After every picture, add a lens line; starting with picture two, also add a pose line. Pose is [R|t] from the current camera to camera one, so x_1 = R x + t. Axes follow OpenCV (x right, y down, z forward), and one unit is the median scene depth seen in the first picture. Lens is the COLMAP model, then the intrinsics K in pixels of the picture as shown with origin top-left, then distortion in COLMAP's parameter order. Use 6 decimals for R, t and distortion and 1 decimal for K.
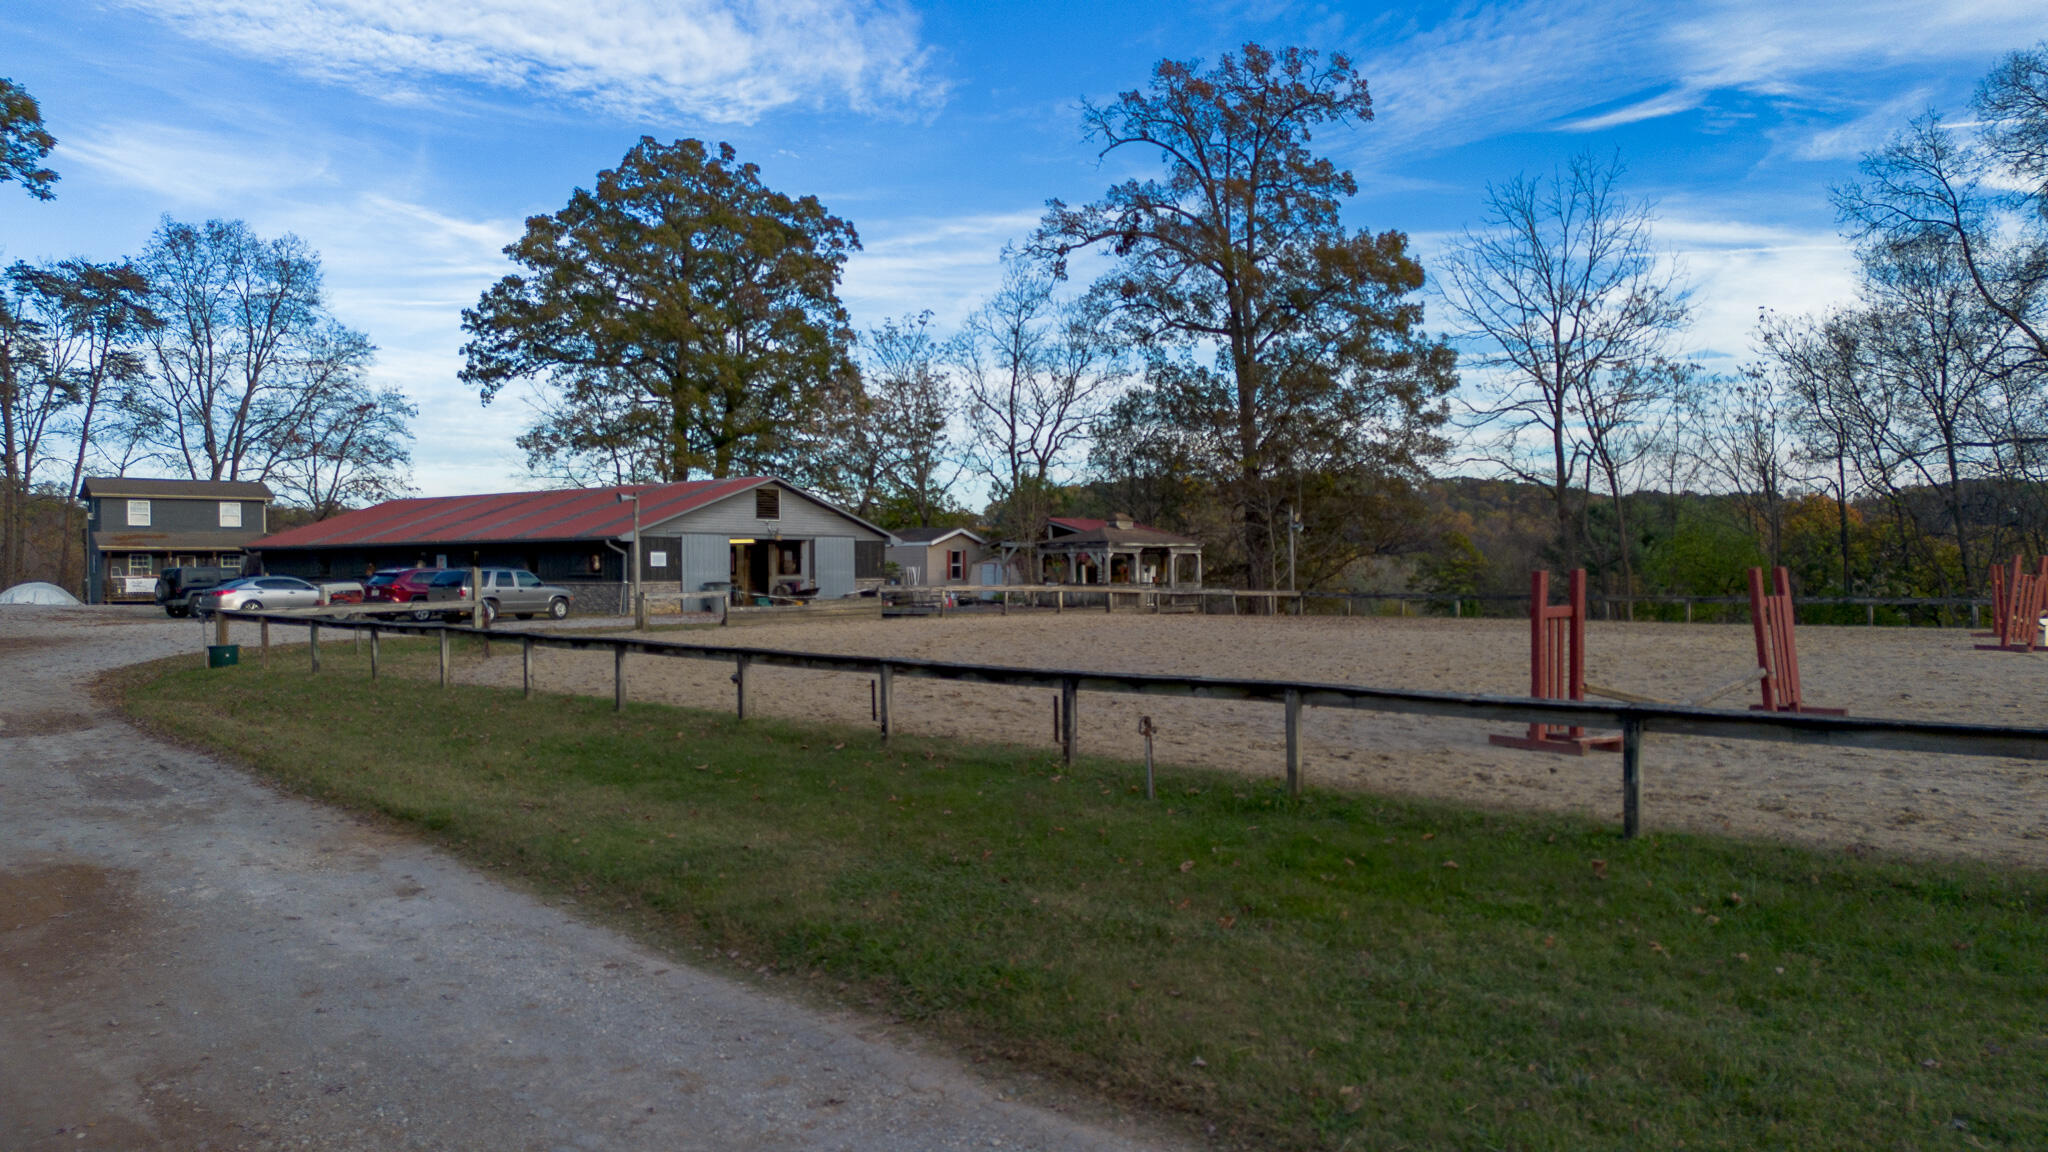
lens RADIAL K [[1415.9, 0, 1023.1], [0, 1415.9, 575.5], [0, 0, 1]] dist [0.006385, 0.001783]
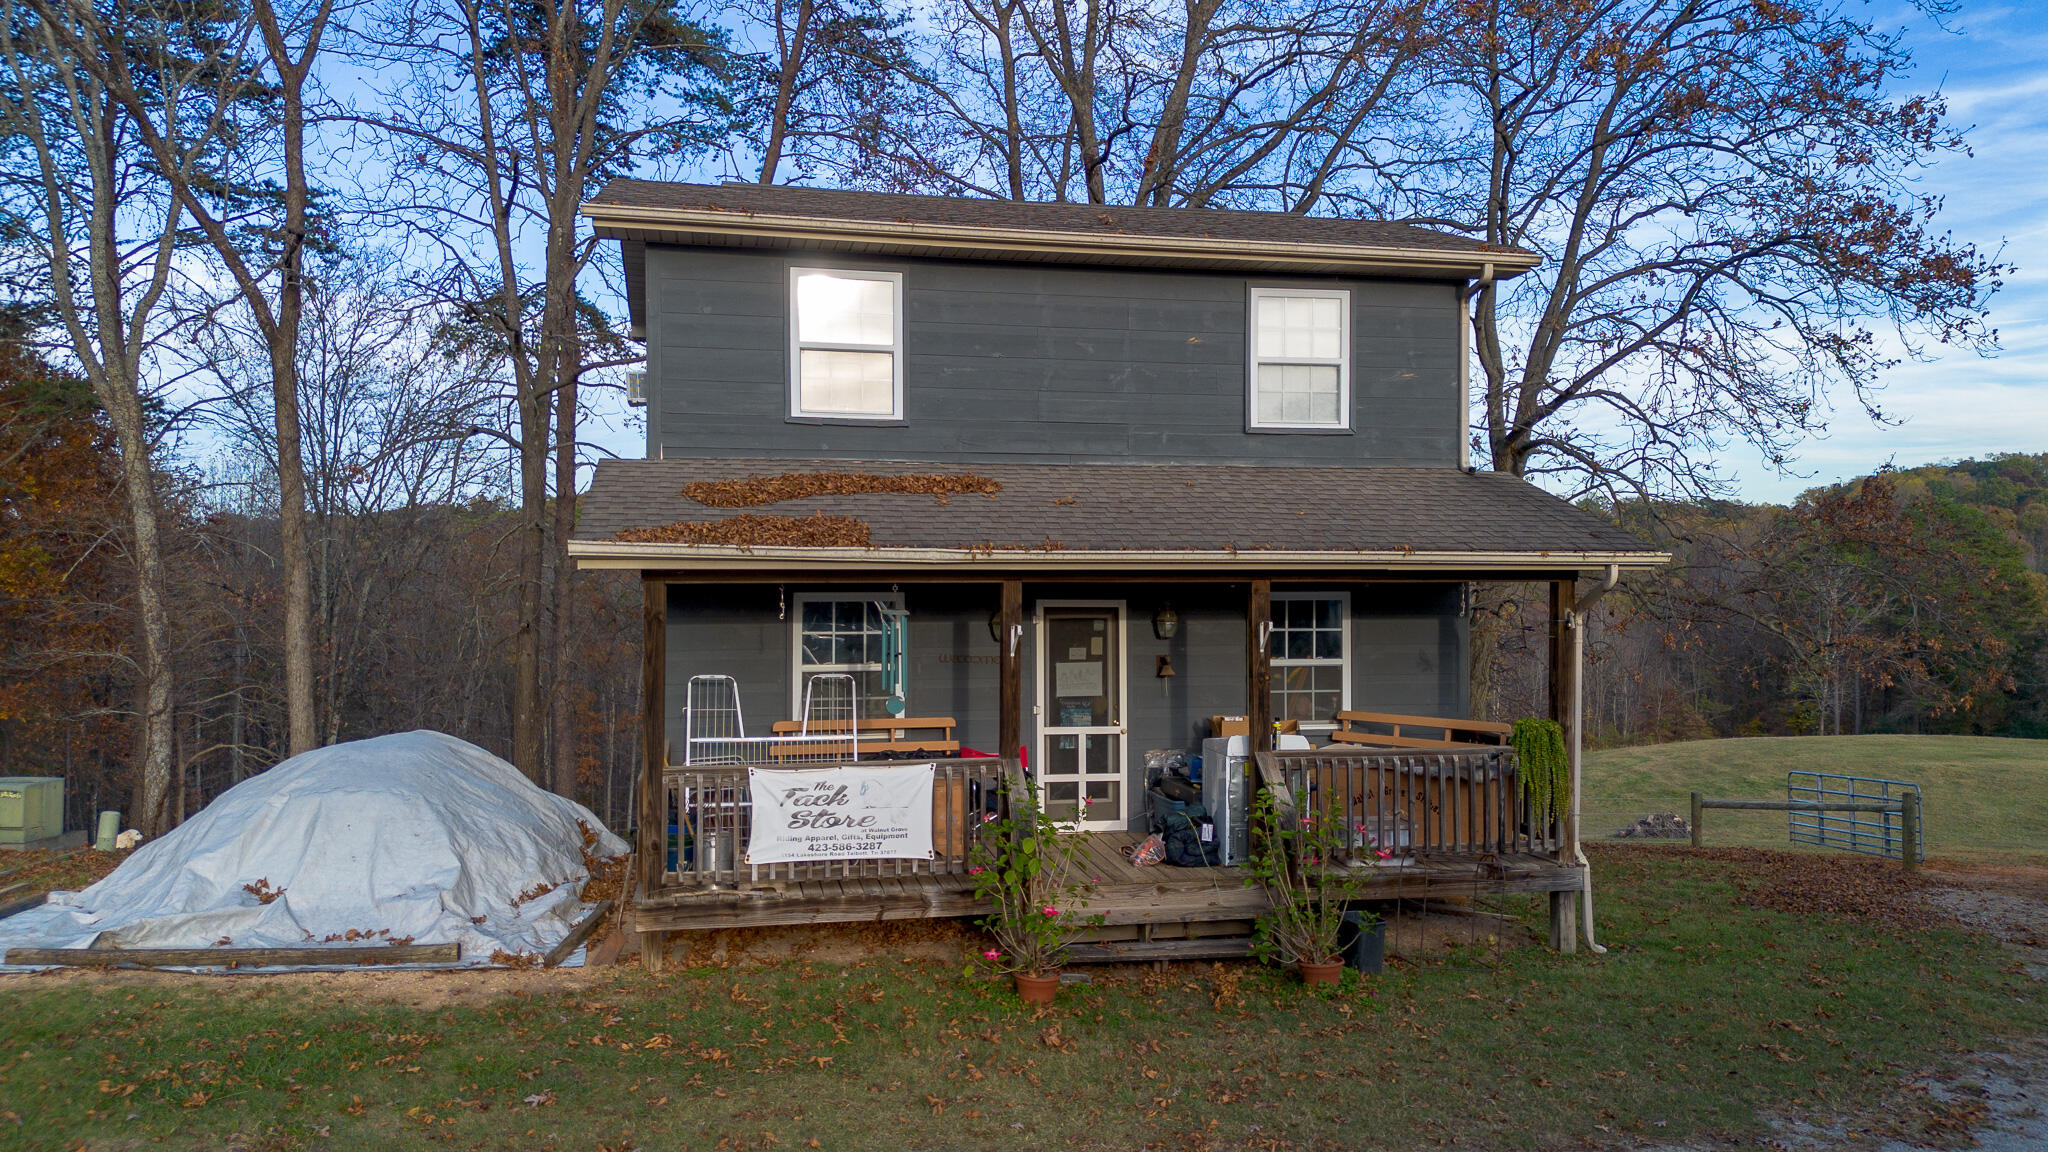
lens RADIAL K [[1443.7, 0, 1026.9], [0, 1443.7, 571.2], [0, 0, 1]] dist [0.071194, -0.065707]
pose [[0.884238, 0.005648, -0.467002, -0.530291], [-0.007123, 0.999974, -0.001392, -0.017751], [0.466982, 0.004557, 0.884255, 0.868190]]
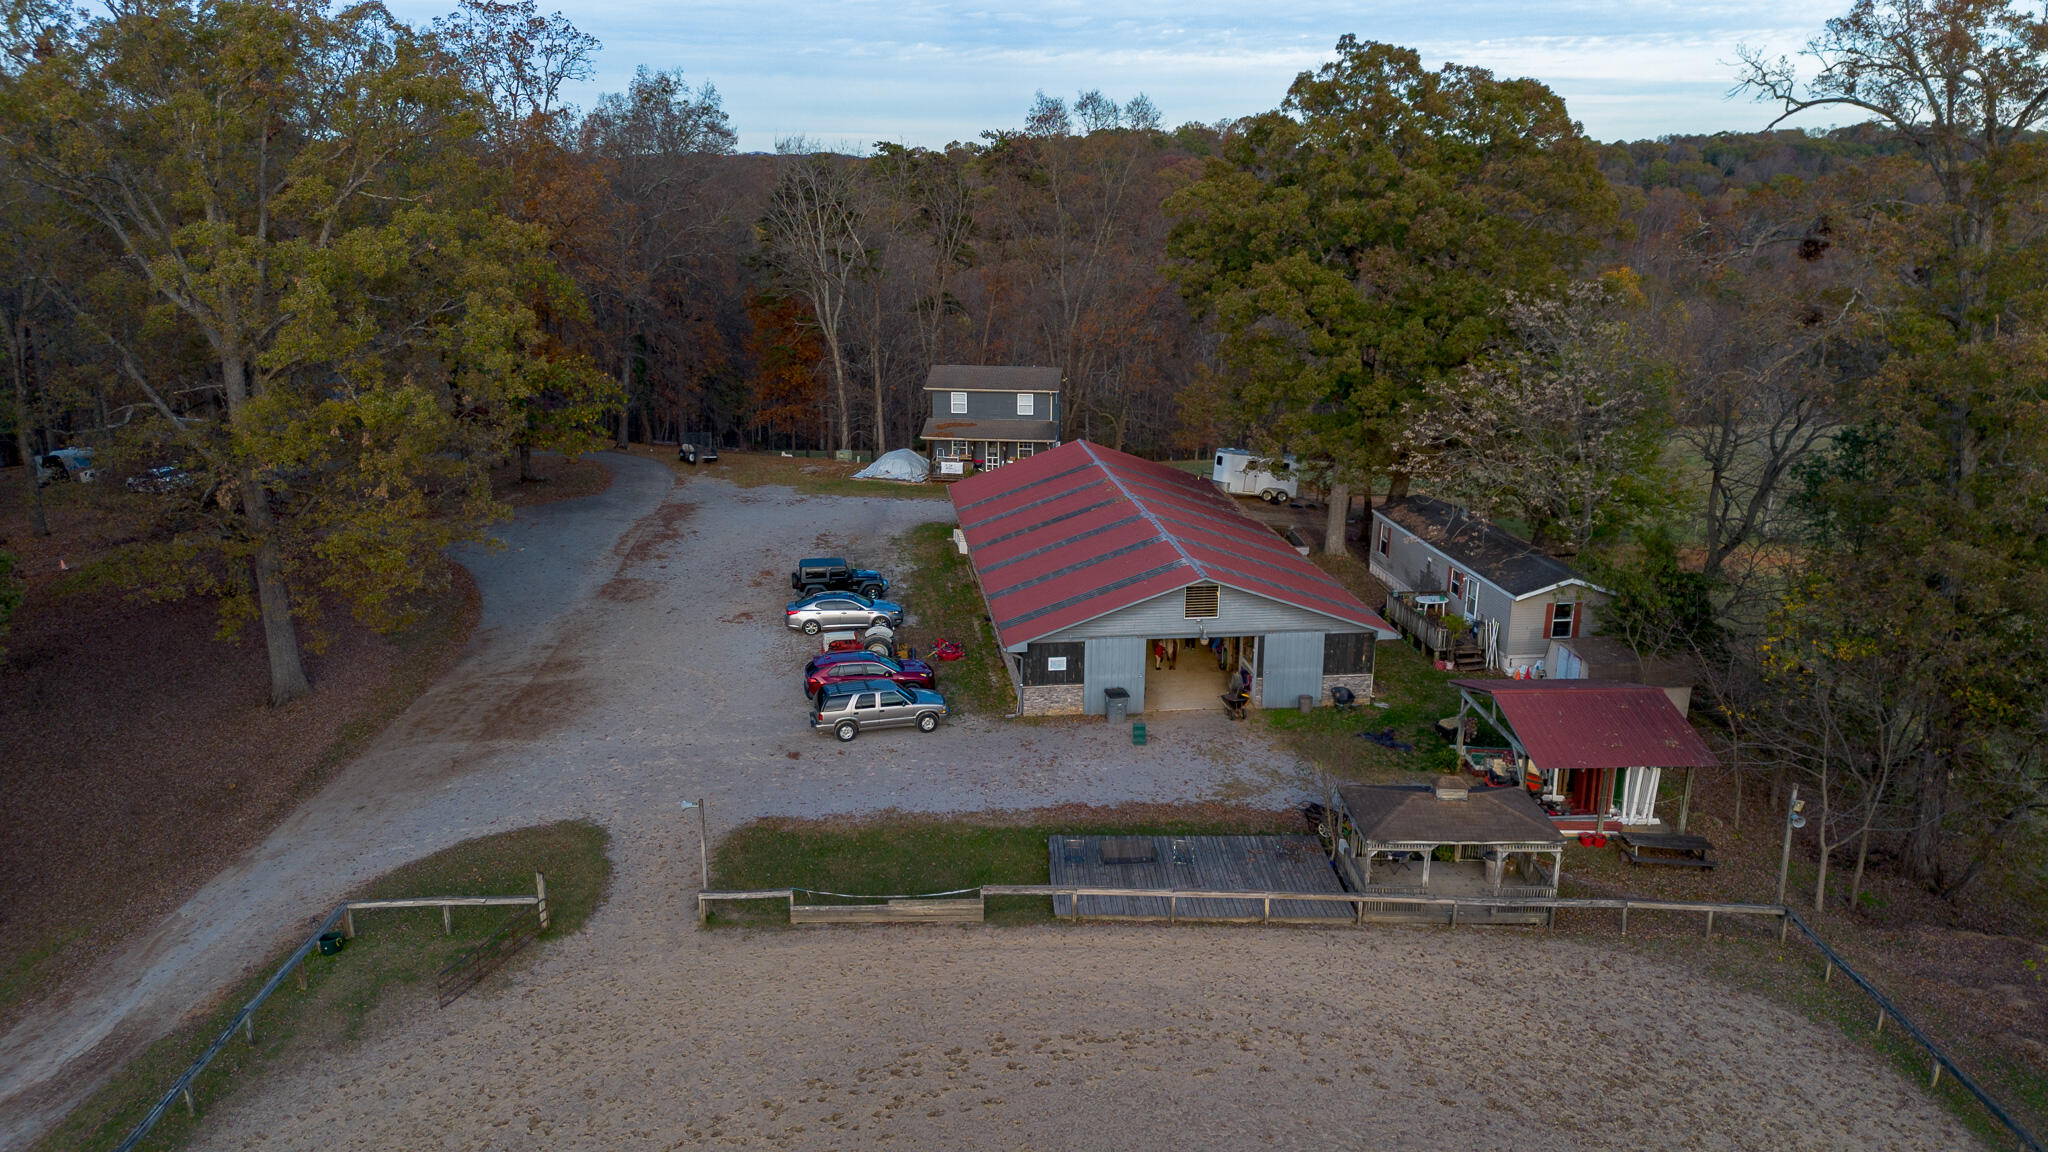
lens RADIAL K [[1443.7, 0, 1018.8], [0, 1443.7, 589.3], [0, 0, 1]] dist [0.071194, -0.065707]
pose [[0.693896, 0.207571, -0.689508, 0.285097], [-0.010303, 0.960315, 0.278727, -0.234407], [0.720001, -0.186304, 0.668498, 0.195962]]
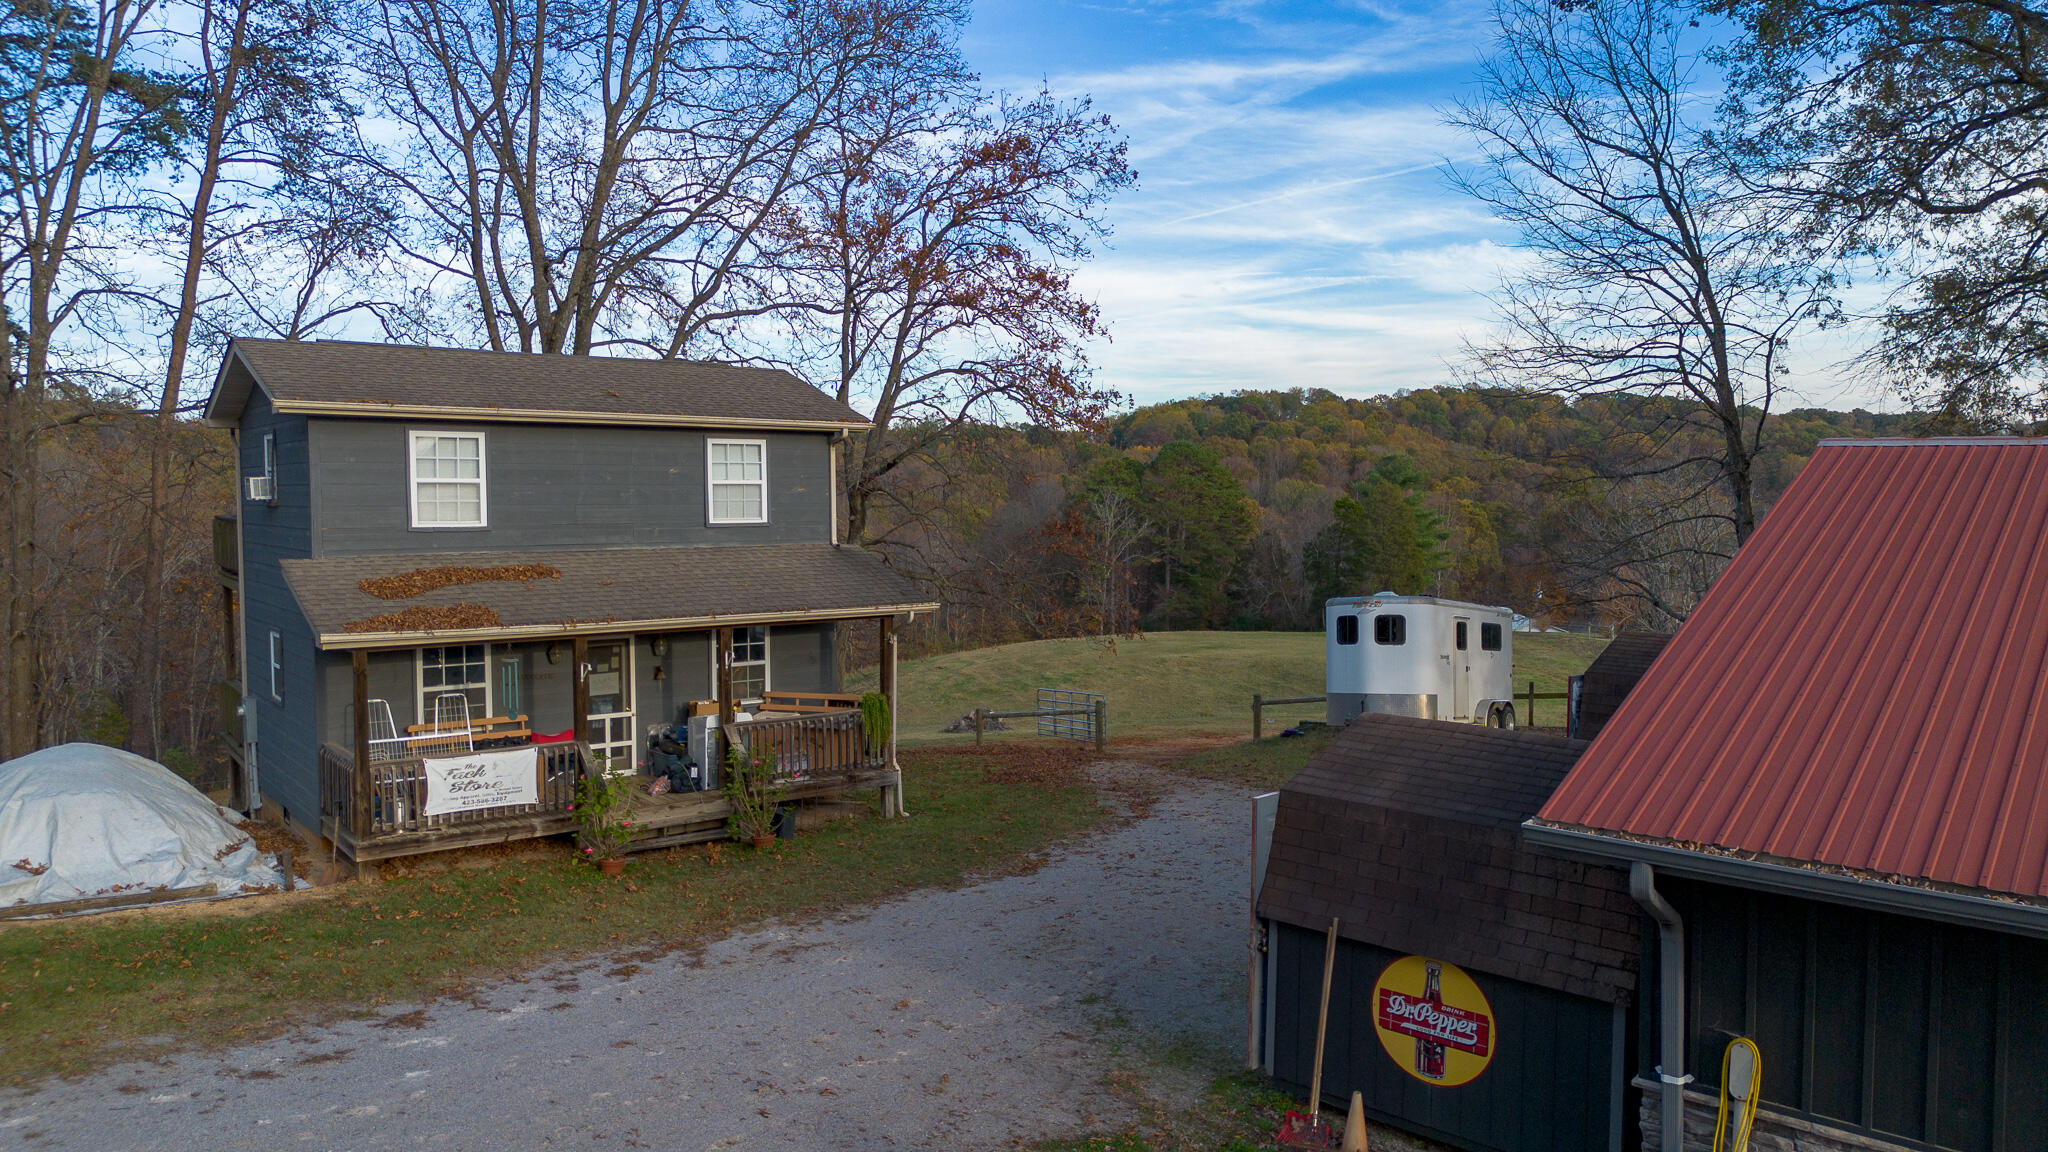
lens RADIAL K [[1443.7, 0, 1030.4], [0, 1443.7, 573.5], [0, 0, 1]] dist [0.071194, -0.065707]
pose [[0.998787, 0.009412, -0.048333, -0.510218], [-0.006595, 0.998288, 0.058113, -0.043291], [0.048797, -0.057724, 0.997139, 0.749661]]
